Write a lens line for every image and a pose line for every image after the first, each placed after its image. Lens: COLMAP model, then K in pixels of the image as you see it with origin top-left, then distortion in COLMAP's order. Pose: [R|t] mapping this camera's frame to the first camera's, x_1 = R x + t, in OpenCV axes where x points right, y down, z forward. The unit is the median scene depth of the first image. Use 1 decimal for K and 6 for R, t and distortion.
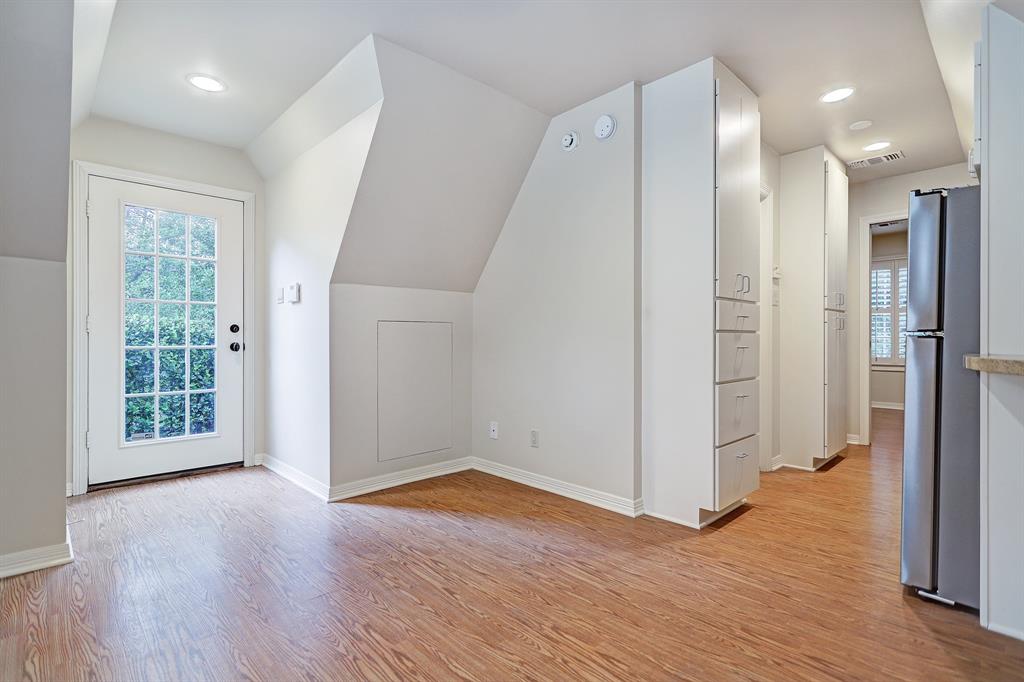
lens RADIAL K [[486.4, 0, 510.8], [0, 486.4, 336.9], [0, 0, 1]] dist [0.001129, 0.000011]
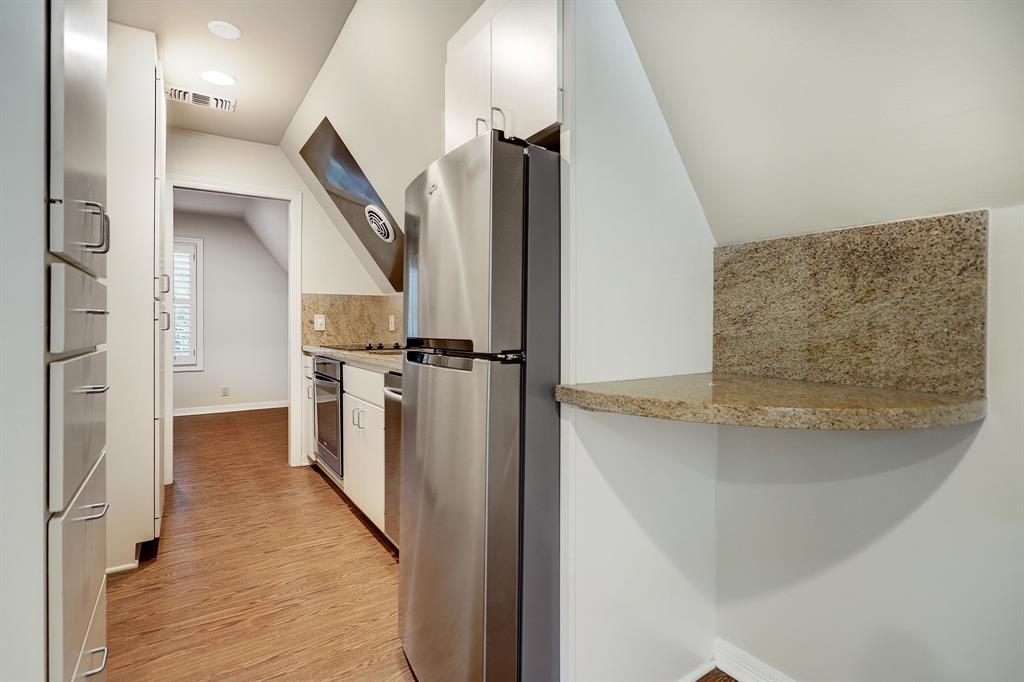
lens RADIAL K [[496.7, 0, 513.0], [0, 496.7, 328.0], [0, 0, 1]] dist [0.003379, 0.000027]
pose [[0.177972, -0.002362, 0.984033, 0.171440], [-0.004326, 0.999986, 0.003183, -0.040062], [-0.984026, -0.004823, 0.177959, 0.747377]]
